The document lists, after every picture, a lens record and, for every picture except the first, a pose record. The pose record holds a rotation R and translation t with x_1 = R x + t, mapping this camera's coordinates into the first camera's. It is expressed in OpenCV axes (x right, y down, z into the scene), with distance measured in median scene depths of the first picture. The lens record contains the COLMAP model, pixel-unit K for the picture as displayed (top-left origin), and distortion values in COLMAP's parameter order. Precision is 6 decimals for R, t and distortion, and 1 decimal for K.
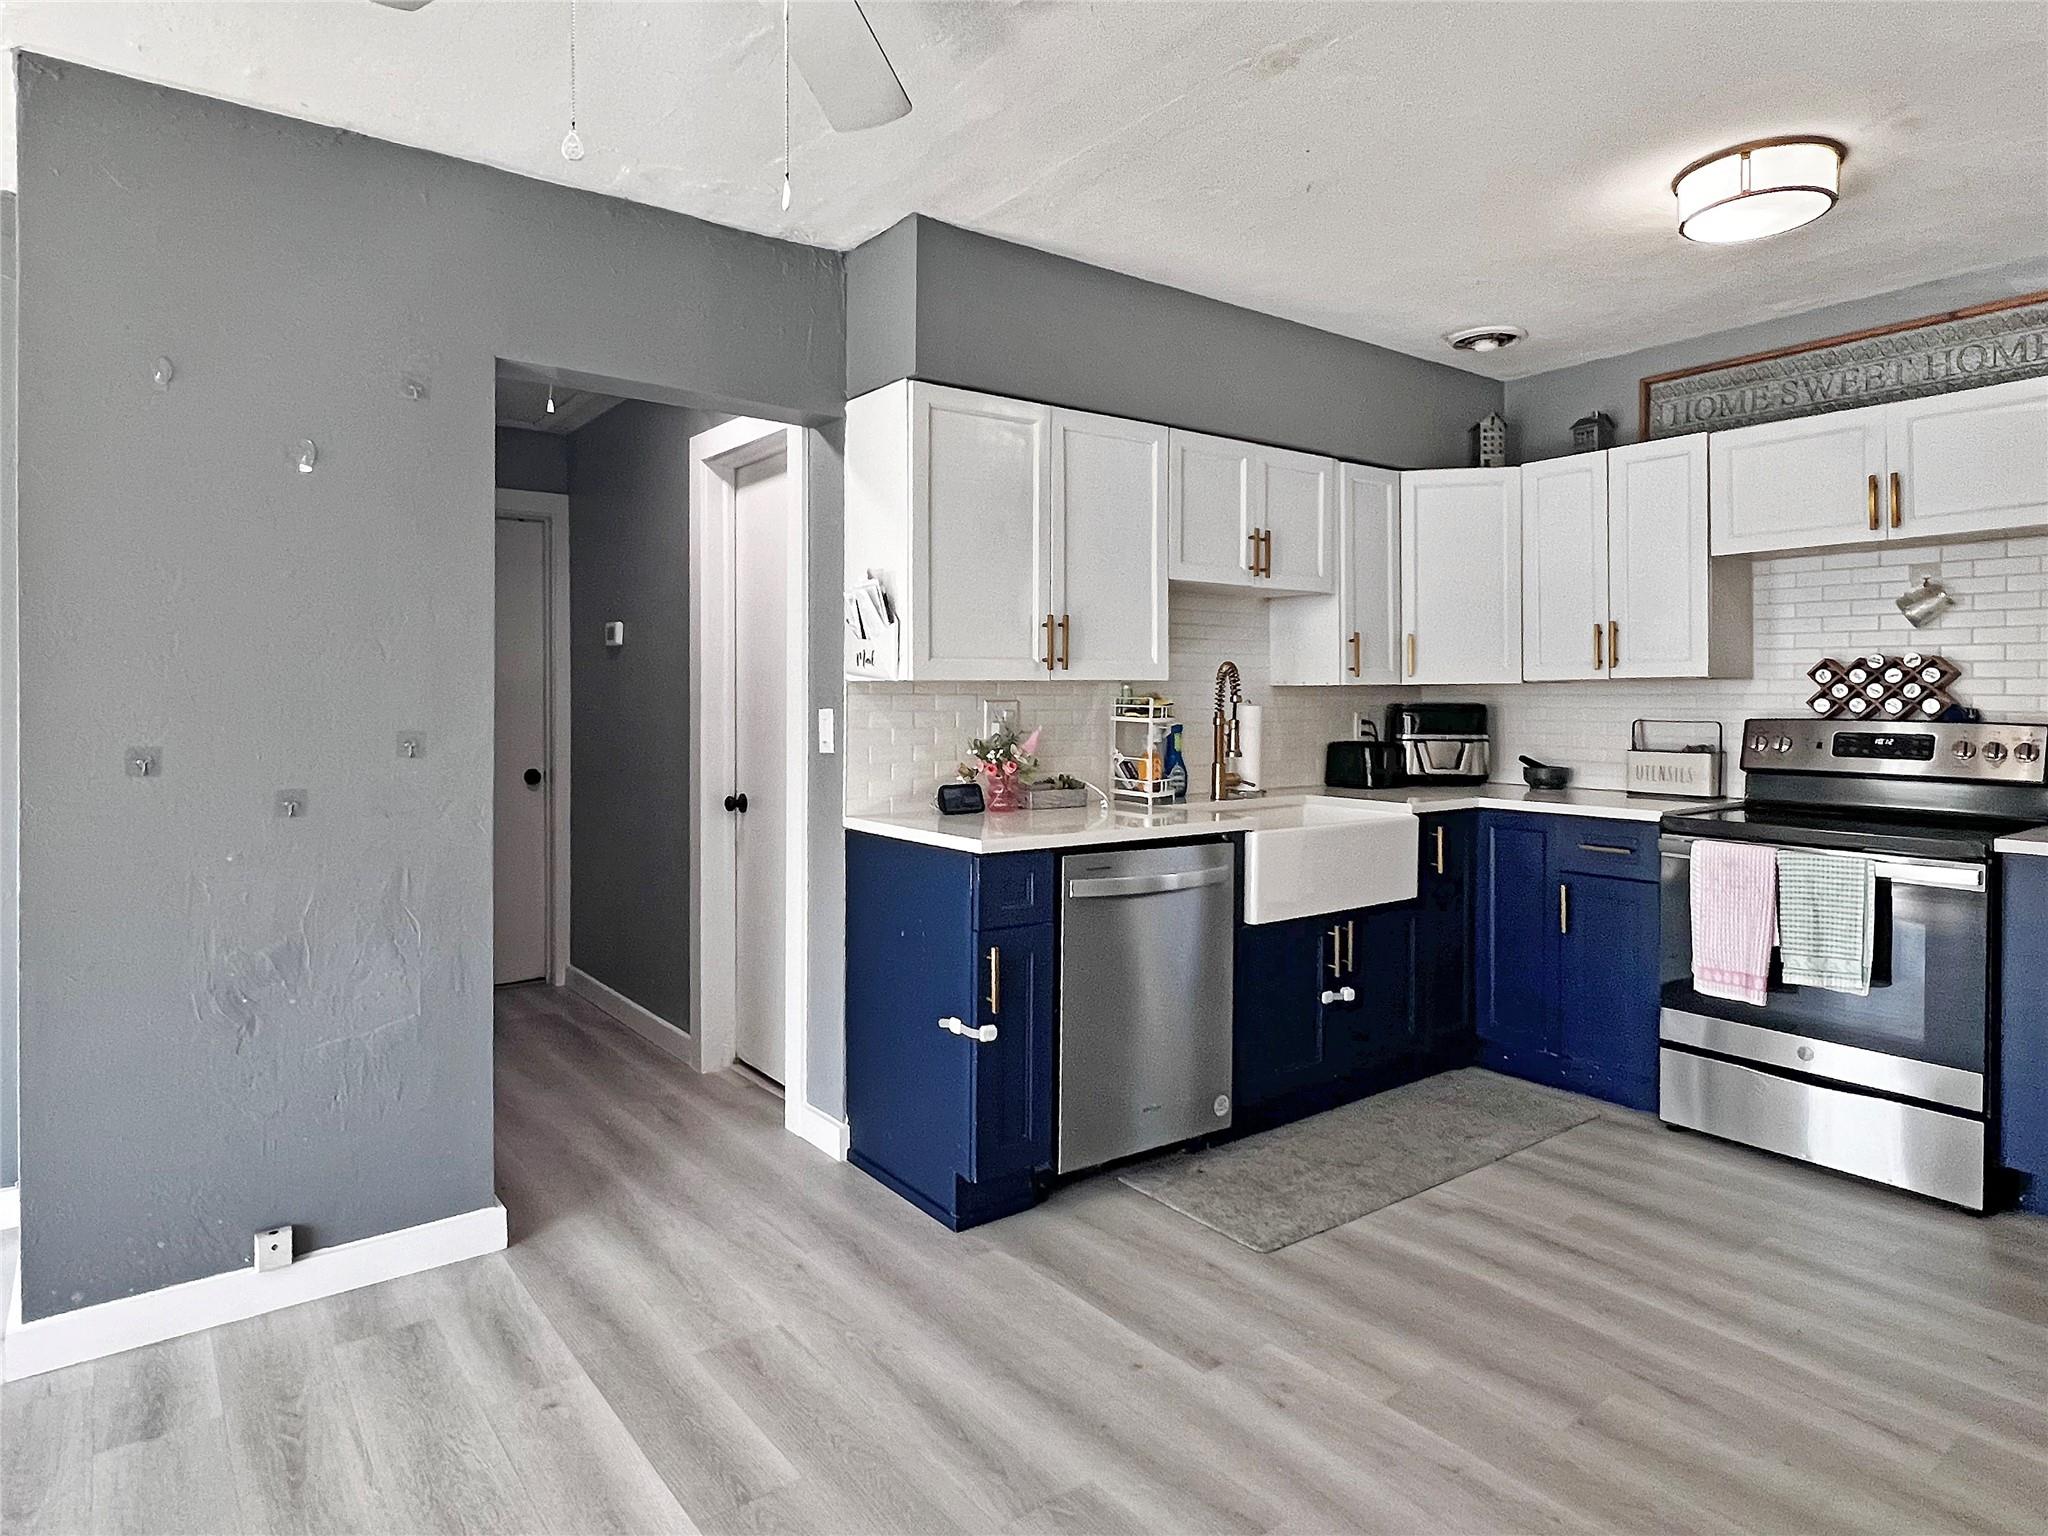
lens RADIAL K [[1184.6, 0, 1018.1], [0, 1184.6, 702.2], [0, 0, 1]] dist [0.001221, -0.000569]
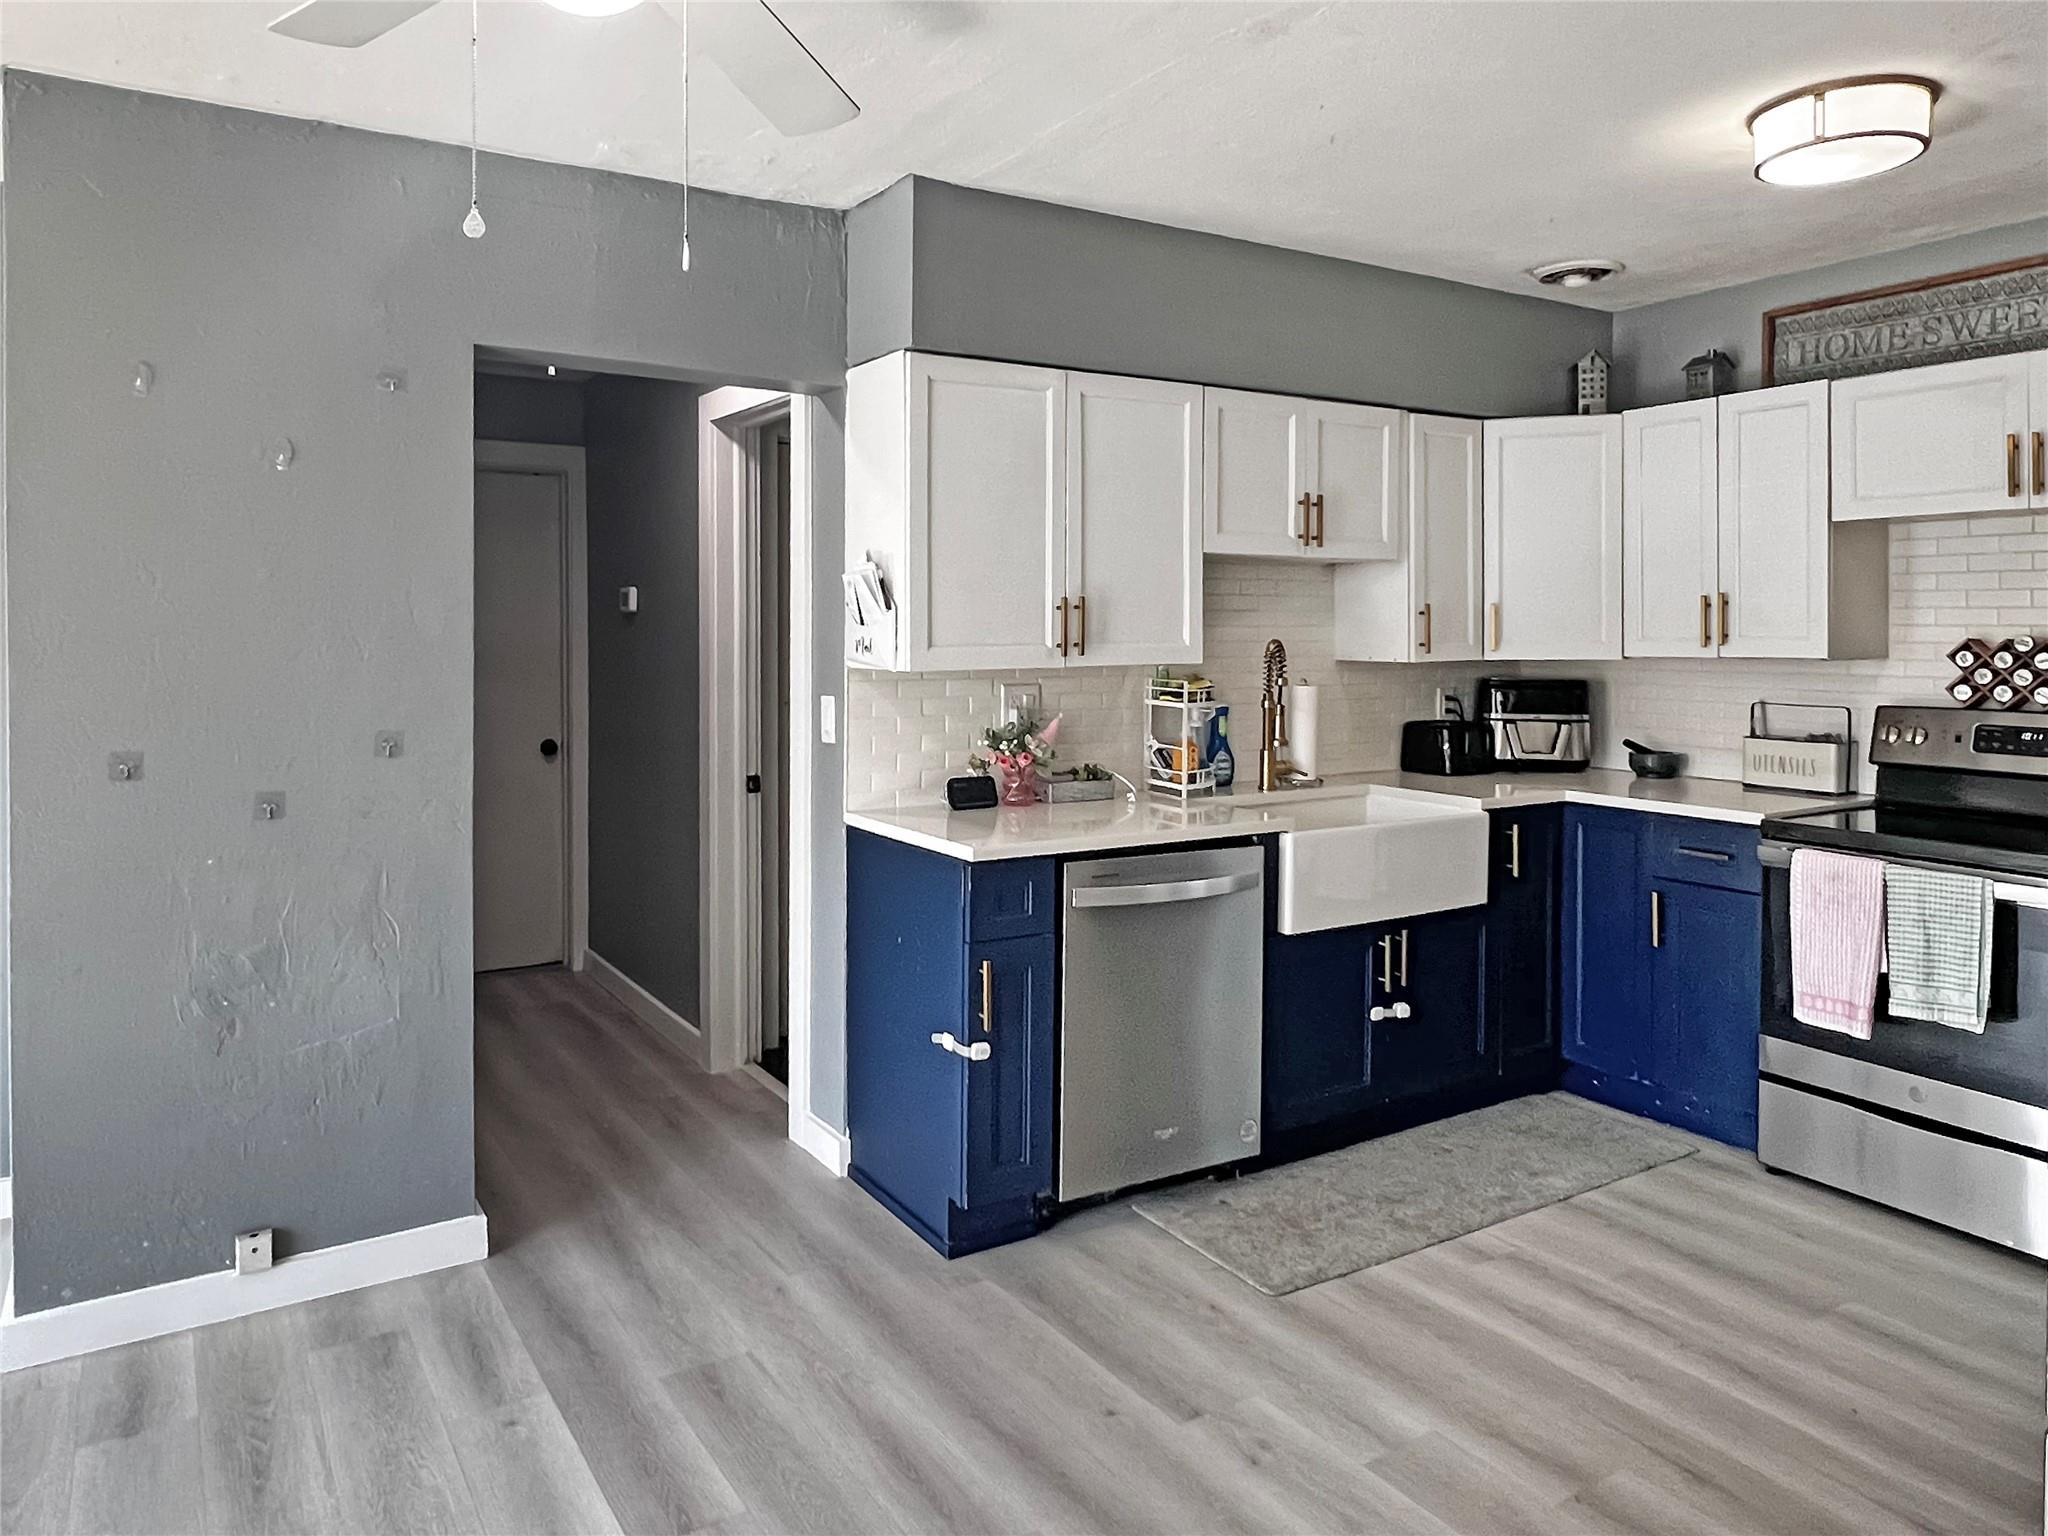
lens RADIAL K [[1355.9, 0, 1020.0], [0, 1355.9, 646.4], [0, 0, 1]] dist [0.002369, -0.001708]
pose [[0.996460, 0.002749, -0.084025, 0.079350], [-0.001893, 0.999946, 0.010261, -0.044705], [0.084049, -0.010066, 0.996411, -0.057524]]
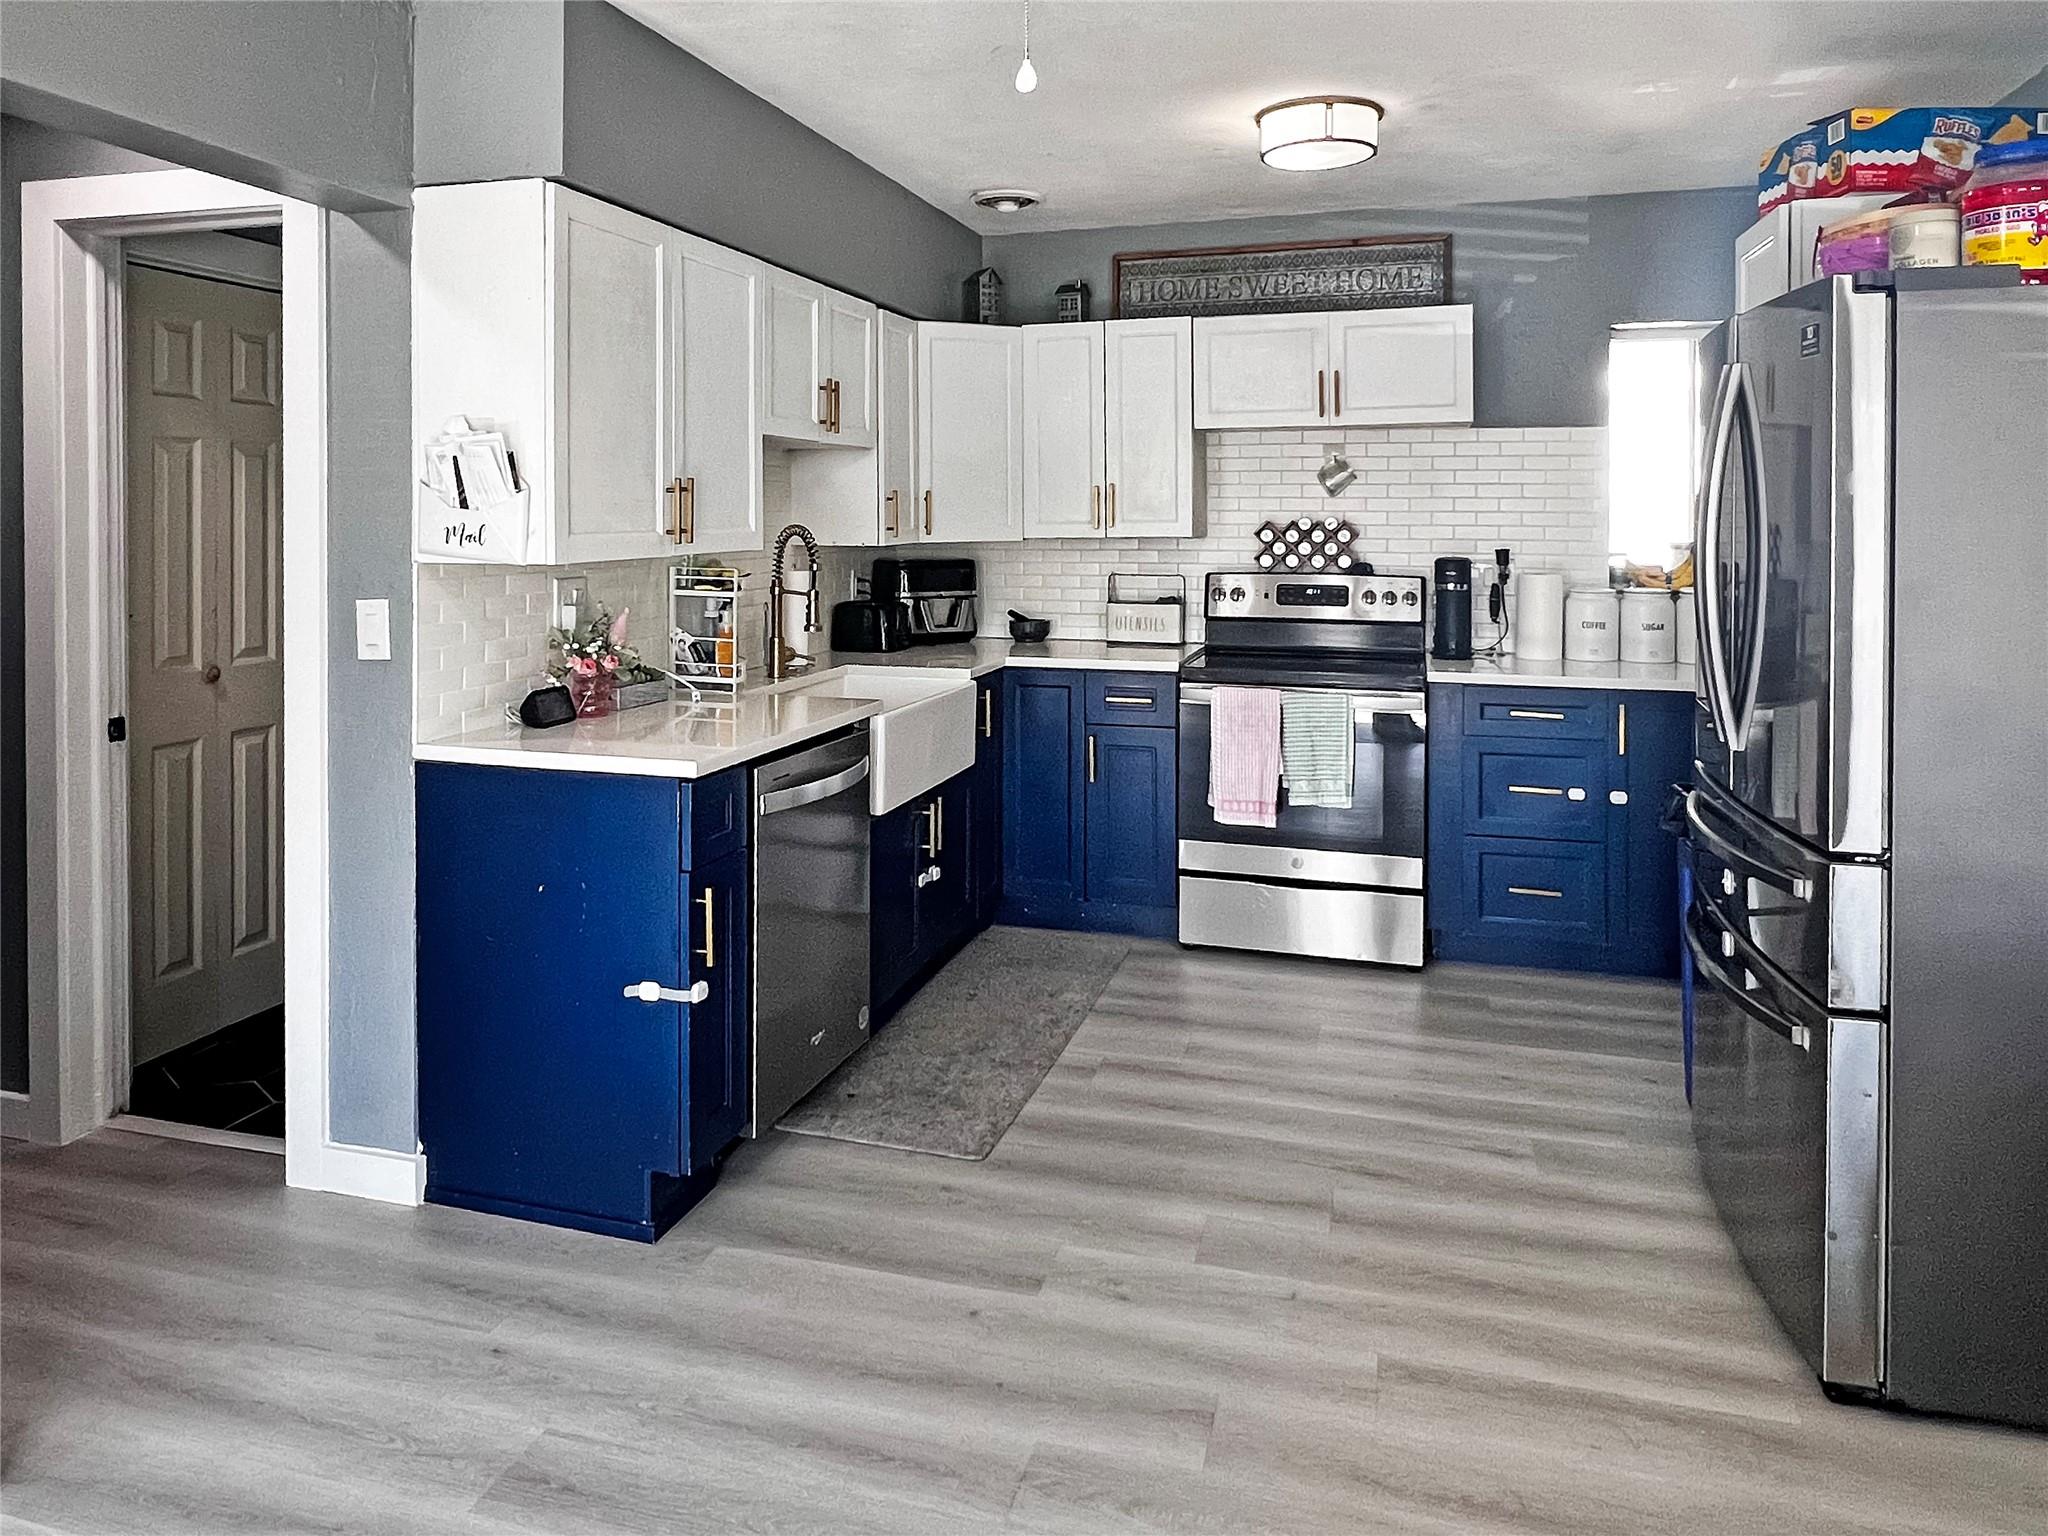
lens RADIAL K [[1349.5, 0, 1025.5], [0, 1349.5, 528.8], [0, 0, 1]] dist [0.000335, -0.000672]
pose [[0.802364, -0.006301, 0.596802, -0.334951], [0.002789, 0.999973, 0.006808, -0.042686], [-0.596828, -0.003798, 0.802360, 0.086436]]
